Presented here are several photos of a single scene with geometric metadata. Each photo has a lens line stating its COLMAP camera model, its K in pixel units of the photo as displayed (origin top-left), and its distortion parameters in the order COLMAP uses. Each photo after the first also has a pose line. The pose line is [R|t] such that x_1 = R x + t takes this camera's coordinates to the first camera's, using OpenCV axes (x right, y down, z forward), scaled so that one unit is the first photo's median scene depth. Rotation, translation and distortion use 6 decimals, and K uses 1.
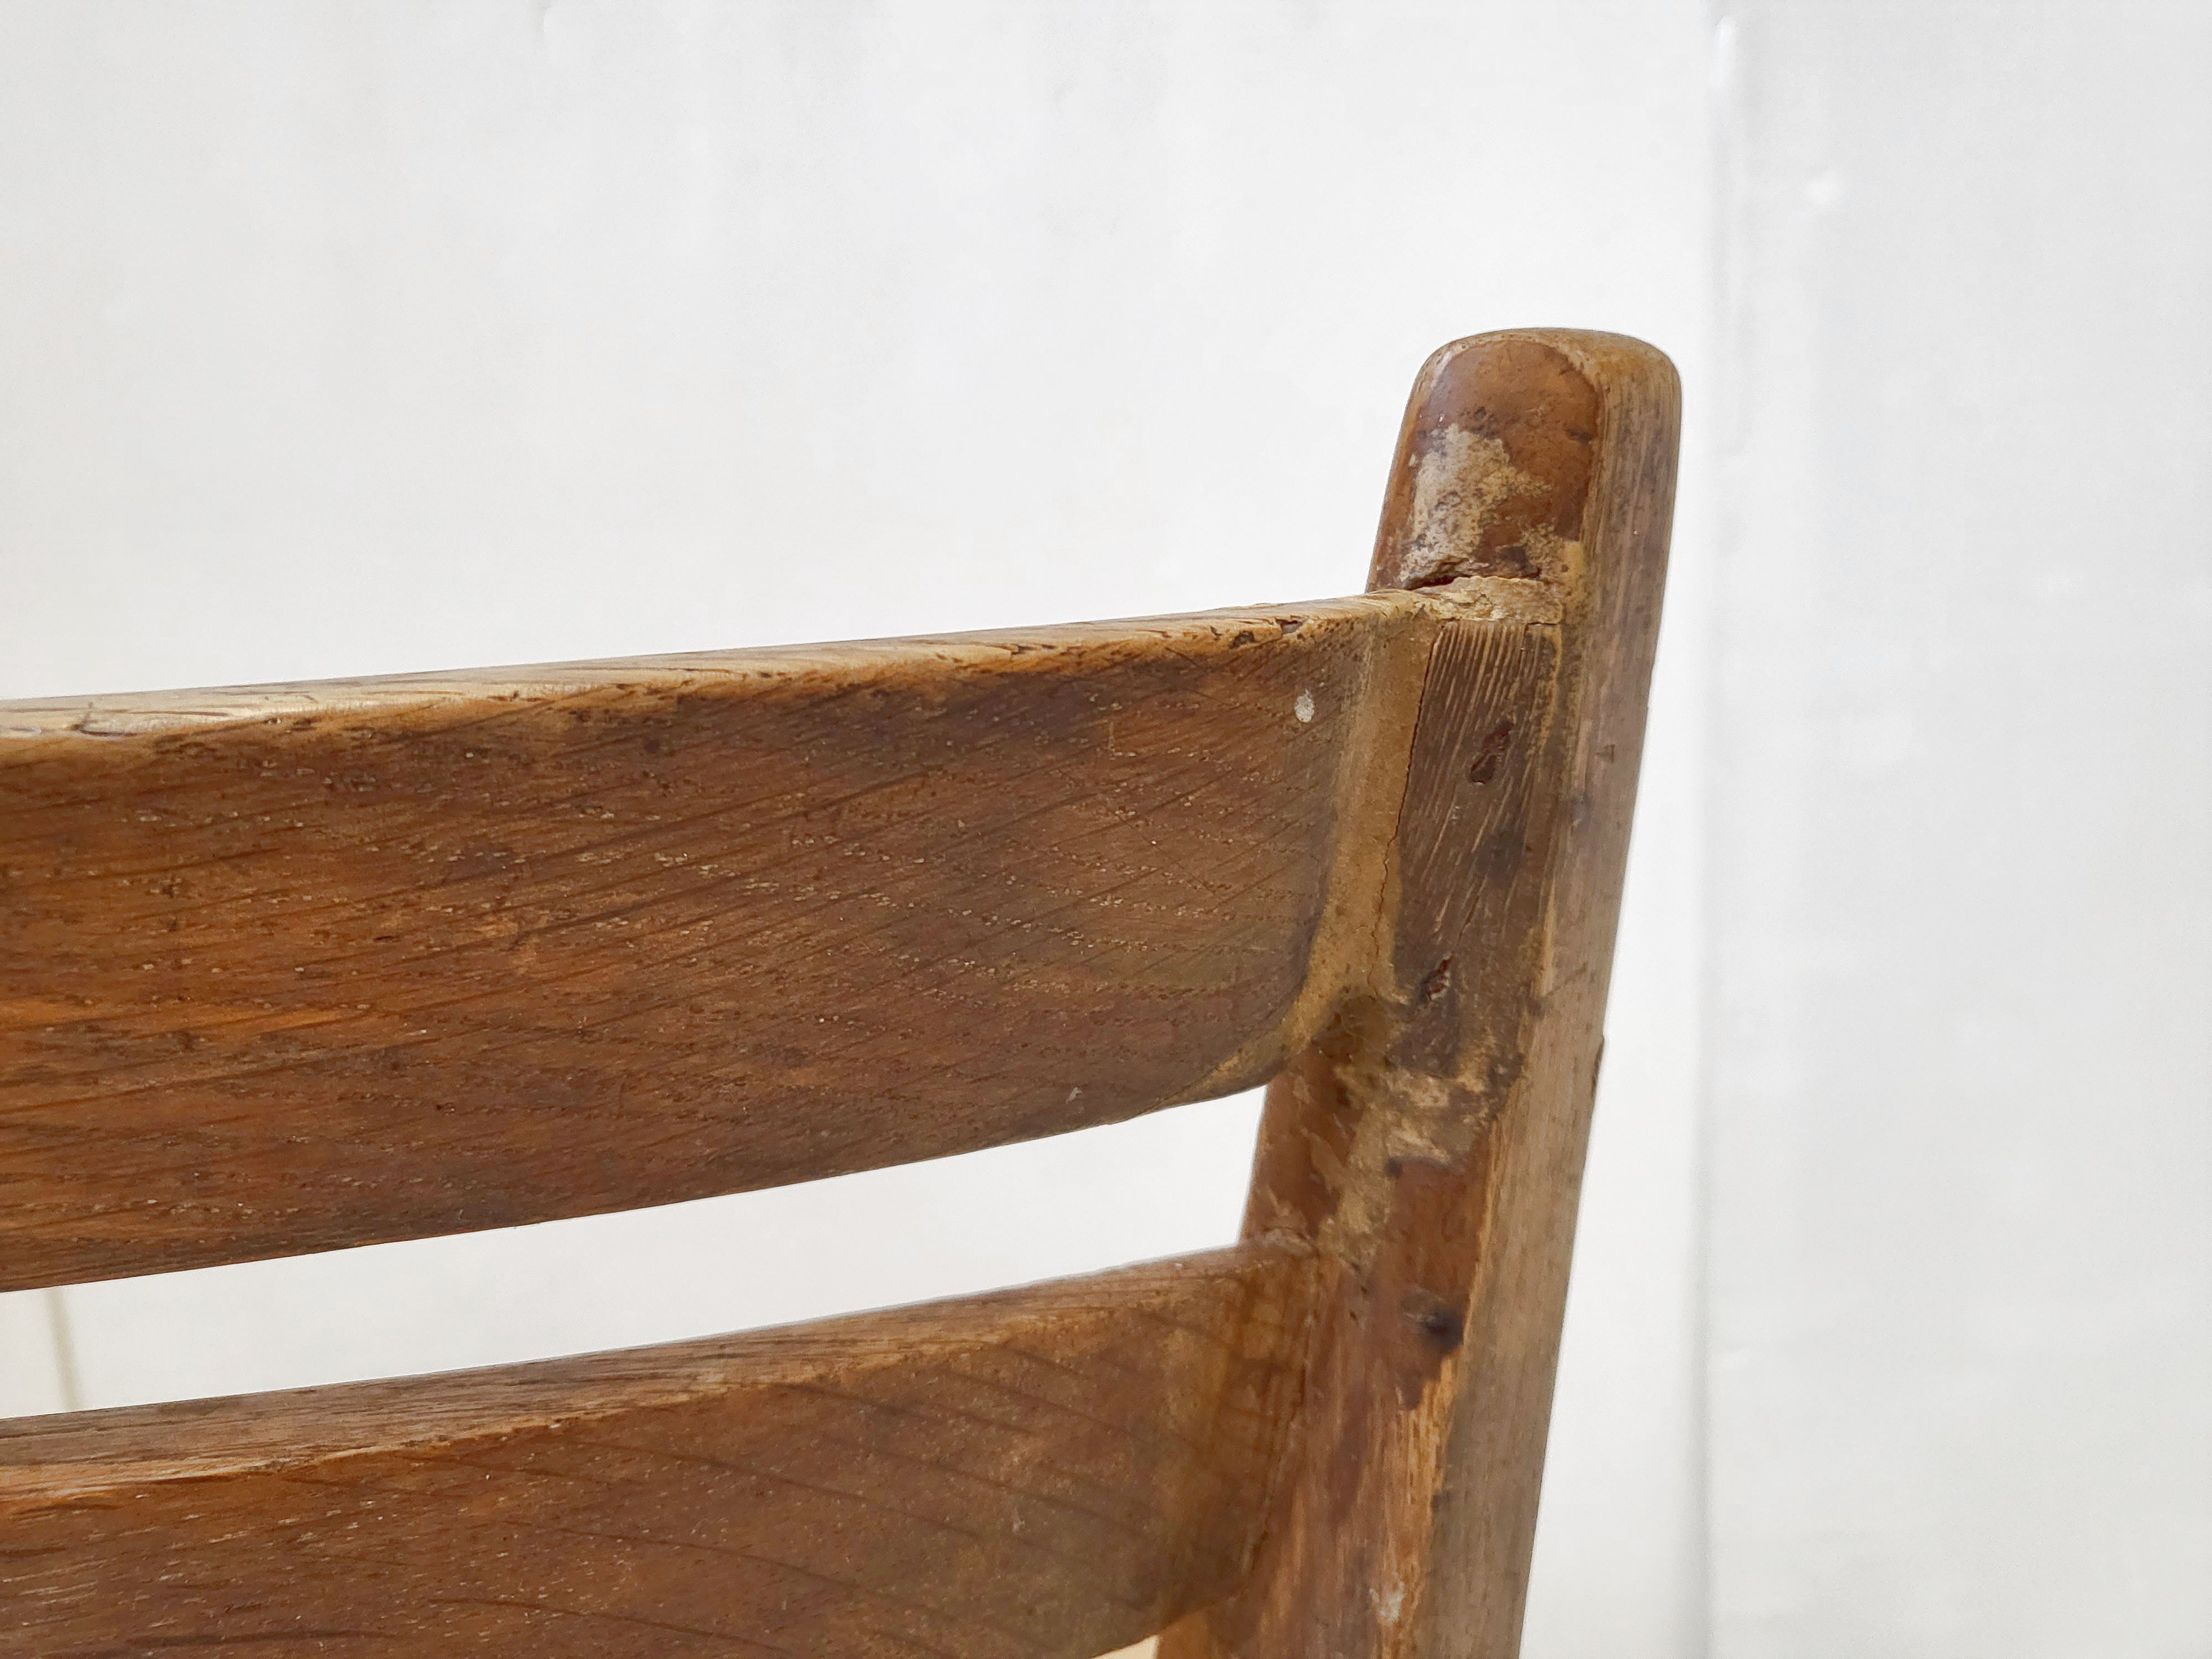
lens RADIAL K [[1707.7, 0, 1123.1], [0, 1707.7, 815.9], [0, 0, 1]] dist [0.009255, -0.015081]
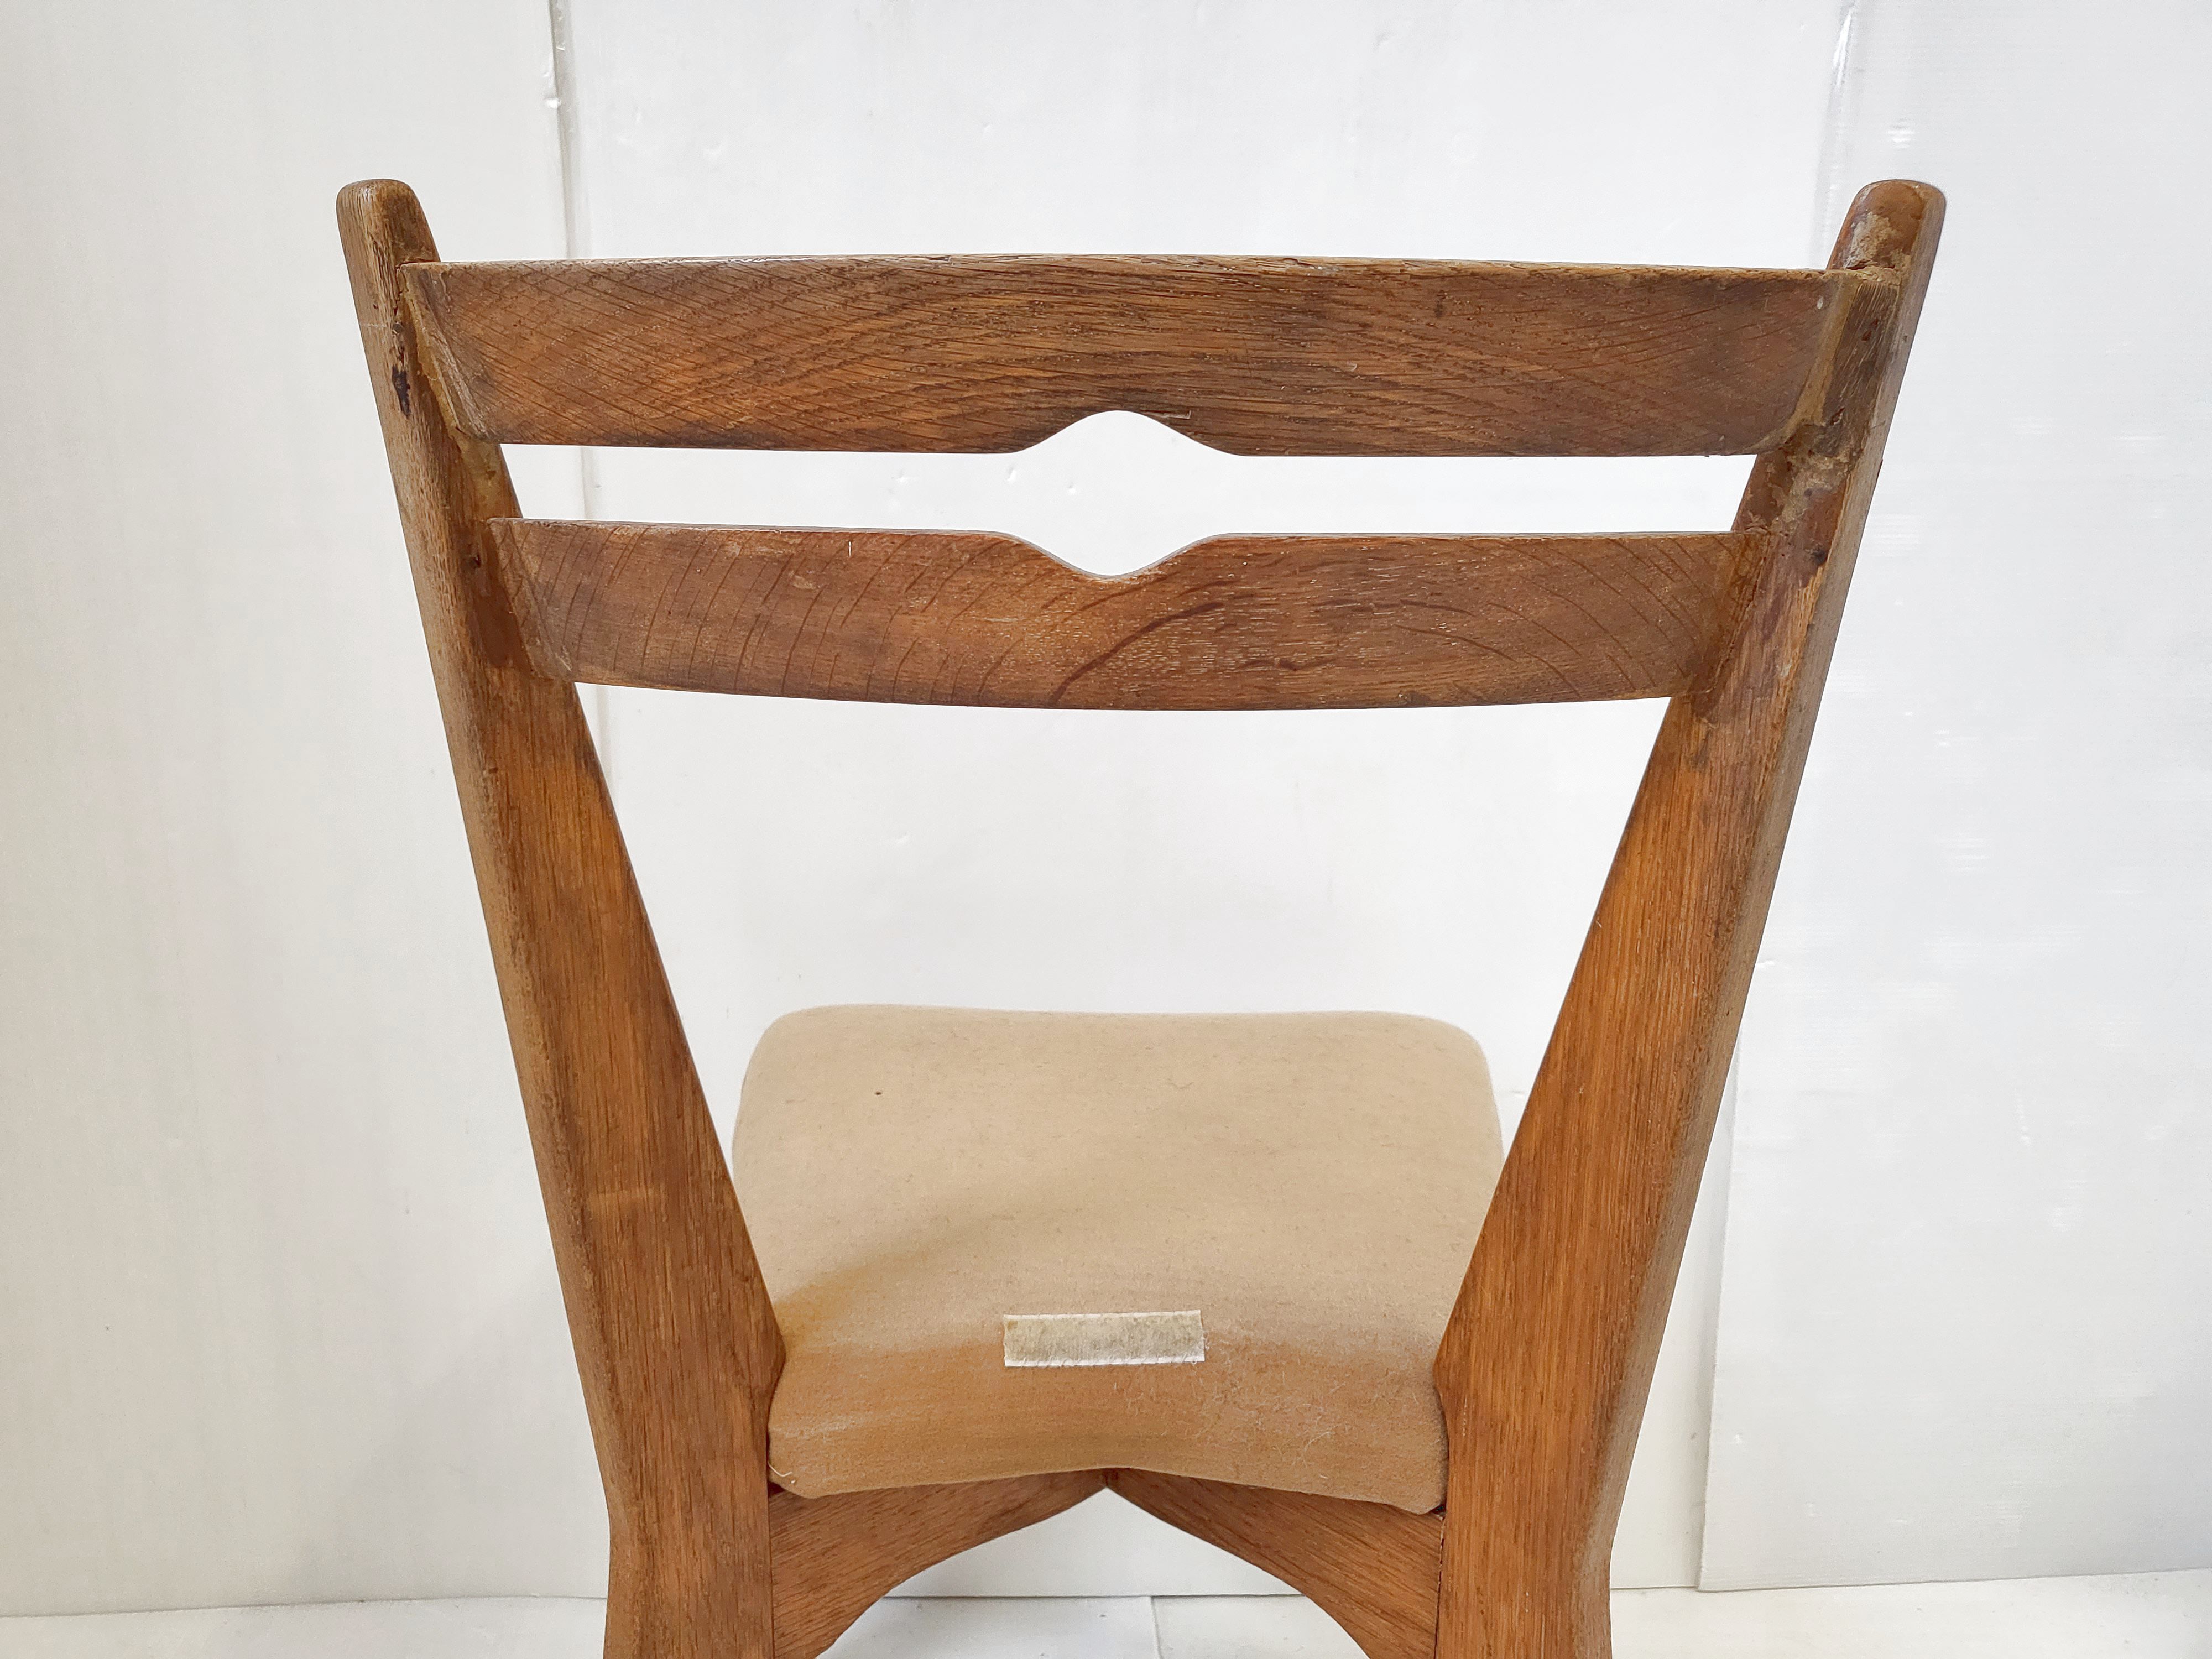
lens RADIAL K [[1707.7, 0, 1106.8], [0, 1707.7, 826.7], [0, 0, 1]] dist [0.009255, -0.015081]
pose [[0.998190, 0.052346, 0.029621, -1.097488], [-0.053990, 0.996872, 0.057719, 0.692119], [-0.026507, -0.059214, 0.997893, -1.871927]]
